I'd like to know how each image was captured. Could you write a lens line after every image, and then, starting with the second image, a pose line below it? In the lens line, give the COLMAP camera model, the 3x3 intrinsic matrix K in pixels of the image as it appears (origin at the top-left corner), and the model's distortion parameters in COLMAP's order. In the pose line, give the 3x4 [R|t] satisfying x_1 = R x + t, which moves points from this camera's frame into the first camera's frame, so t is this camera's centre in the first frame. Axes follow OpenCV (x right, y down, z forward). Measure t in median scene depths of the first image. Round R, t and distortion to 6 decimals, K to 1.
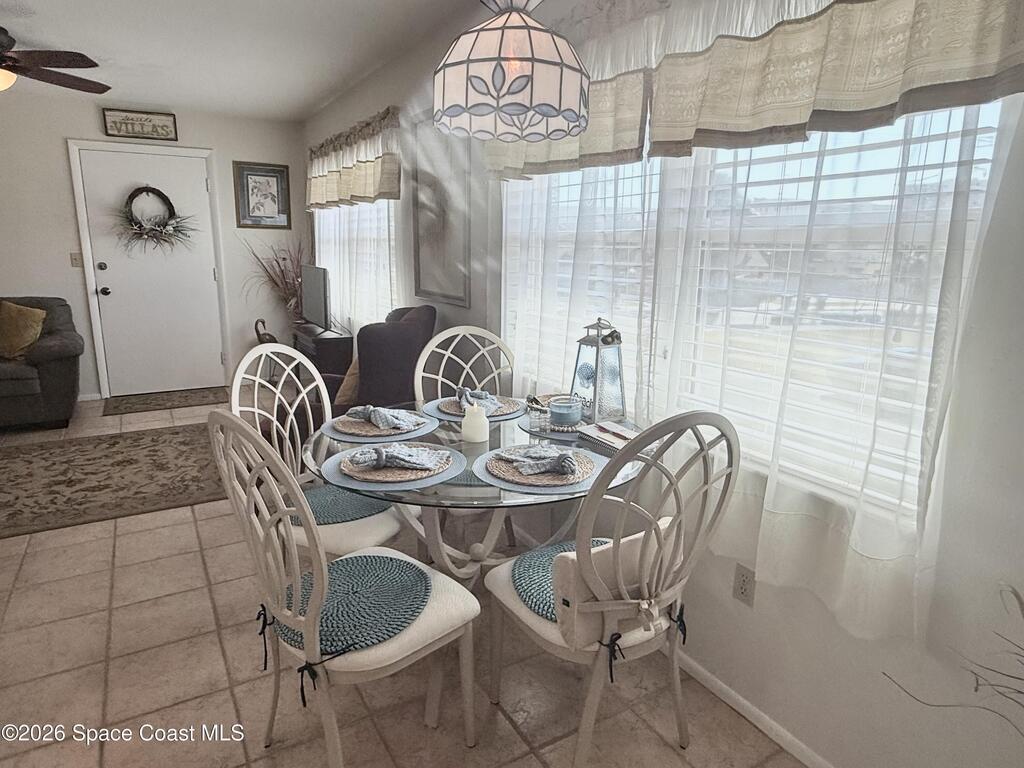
lens RADIAL K [[632.0, 0, 509.6], [0, 632.0, 386.2], [0, 0, 1]] dist [0.001608, 0.001085]
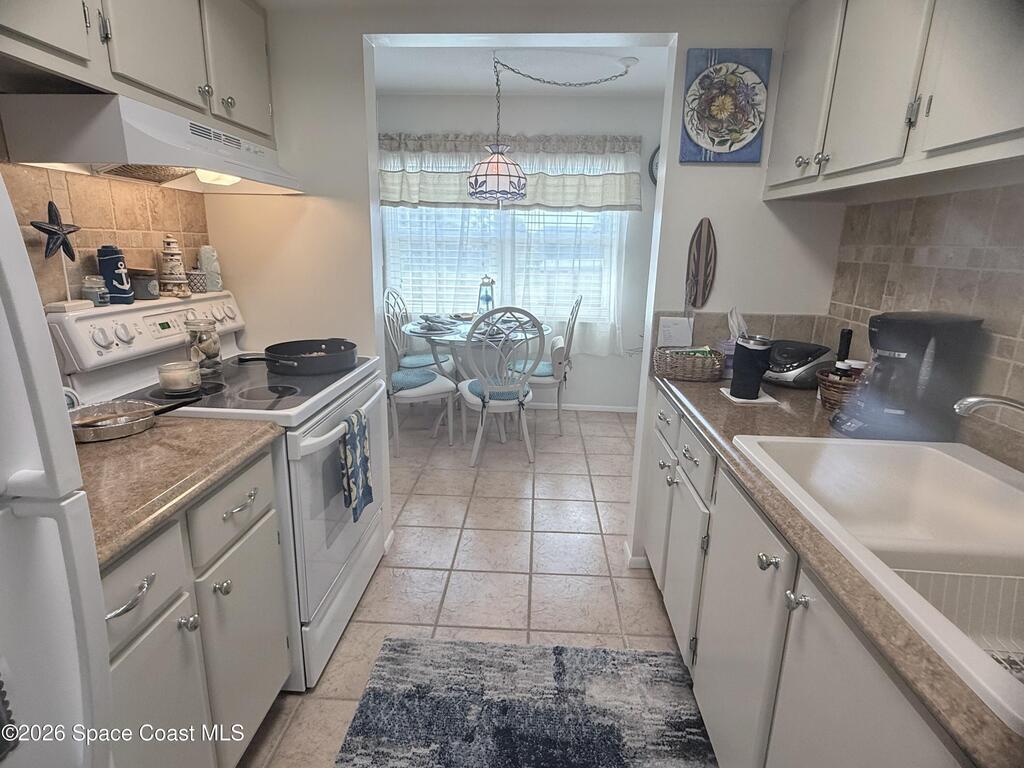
lens RADIAL K [[536.7, 0, 513.2], [0, 536.7, 380.5], [0, 0, 1]] dist [0.000300, 0.000569]
pose [[0.547856, -0.203298, 0.811495, -2.118109], [0.174192, 0.976484, 0.127031, 0.059340], [-0.818237, 0.071762, 0.570385, -0.273517]]
